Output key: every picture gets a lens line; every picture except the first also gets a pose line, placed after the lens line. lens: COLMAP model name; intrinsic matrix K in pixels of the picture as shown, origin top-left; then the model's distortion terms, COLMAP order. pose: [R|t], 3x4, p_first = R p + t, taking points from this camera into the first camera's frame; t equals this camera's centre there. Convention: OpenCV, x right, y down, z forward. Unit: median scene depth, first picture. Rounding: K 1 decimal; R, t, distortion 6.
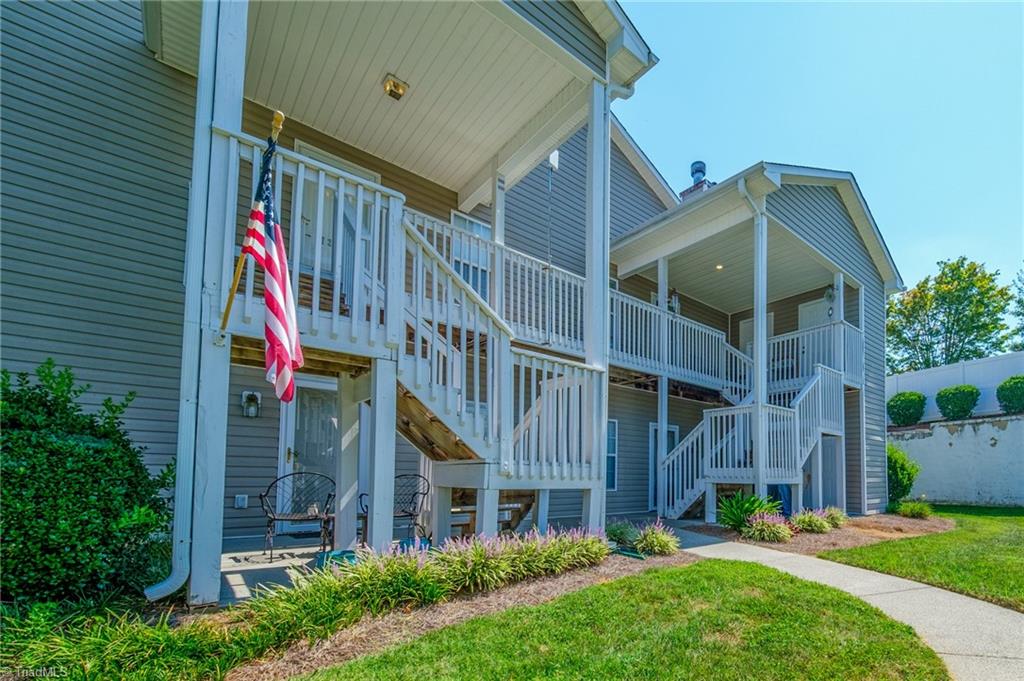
lens RADIAL K [[353.1, 0, 511.5], [0, 353.1, 337.2], [0, 0, 1]] dist [0.000083, -0.004146]
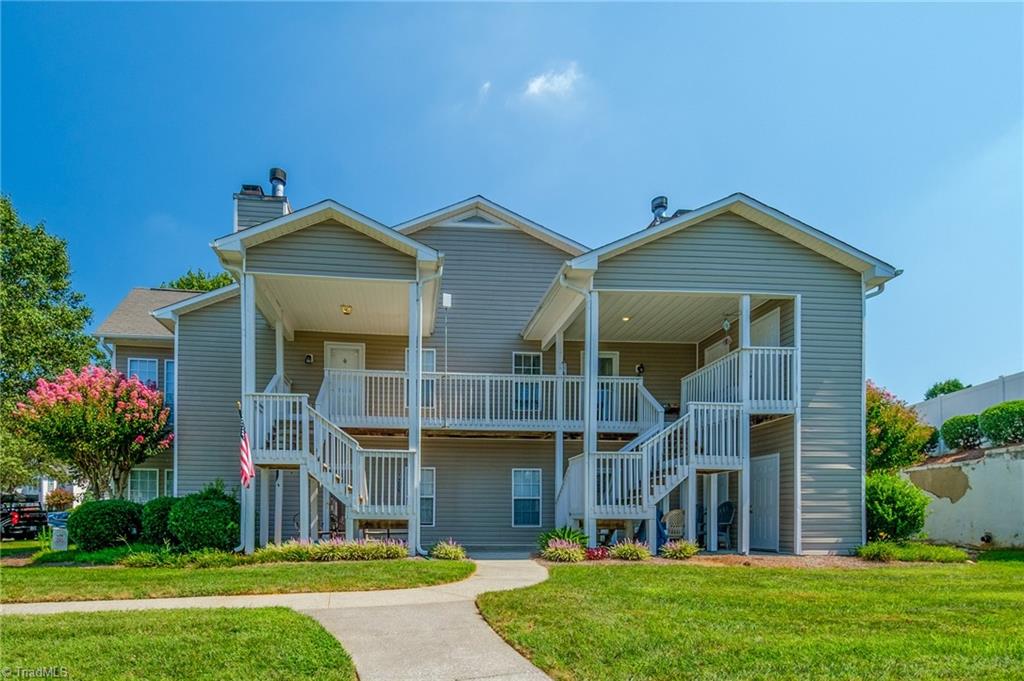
lens RADIAL K [[353.1, 0, 511.5], [0, 353.1, 337.2], [0, 0, 1]] dist [0.000083, -0.004146]
pose [[0.845589, -0.224096, -0.484520, 1.042994], [0.194498, 0.974567, -0.111308, -0.116688], [0.497141, -0.000118, 0.867670, -0.205092]]
